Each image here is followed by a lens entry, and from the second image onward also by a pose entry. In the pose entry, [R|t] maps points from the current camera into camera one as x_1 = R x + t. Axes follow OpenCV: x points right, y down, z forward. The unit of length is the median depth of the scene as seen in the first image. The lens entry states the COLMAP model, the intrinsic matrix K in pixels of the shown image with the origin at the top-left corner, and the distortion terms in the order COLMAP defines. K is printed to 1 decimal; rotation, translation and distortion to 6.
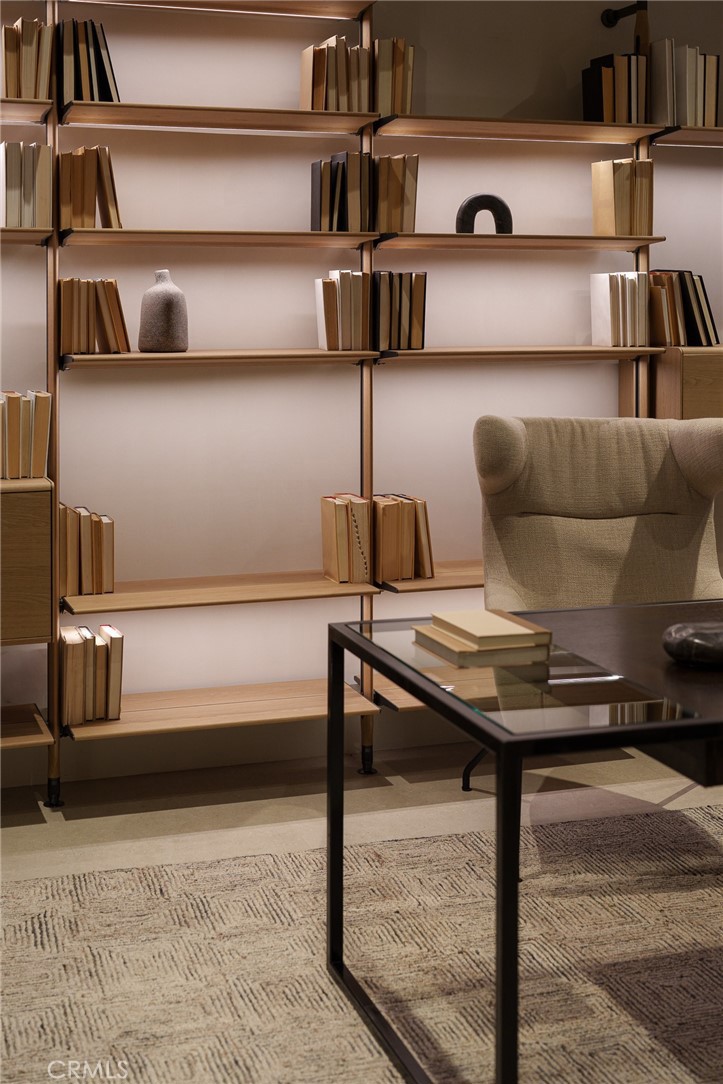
lens RADIAL K [[1533.3, 0, 361.5], [0, 1533.3, 542.0], [0, 0, 1]] dist [0.023853, -0.168250]
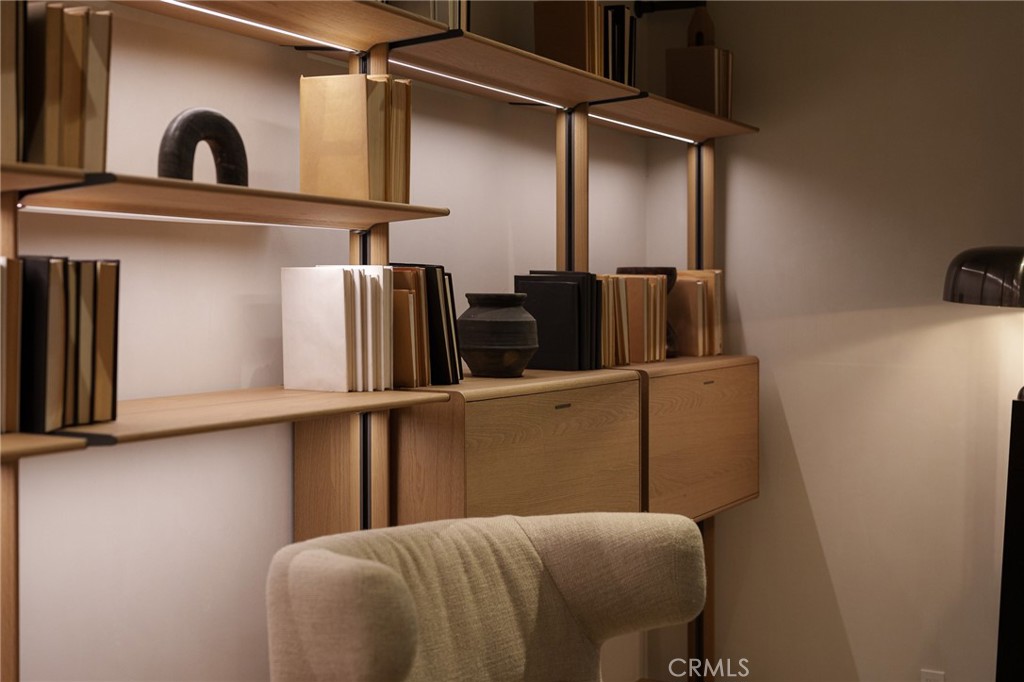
lens RADIAL K [[1448.4, 0, 512.0], [0, 1448.4, 341.0], [0, 0, 1]] dist [0.023853, -0.168250]
pose [[0.716150, -0.017751, 0.697721, -0.182244], [0.099807, 0.992007, -0.077205, -0.103259], [-0.690773, 0.124928, 0.712197, 0.595041]]
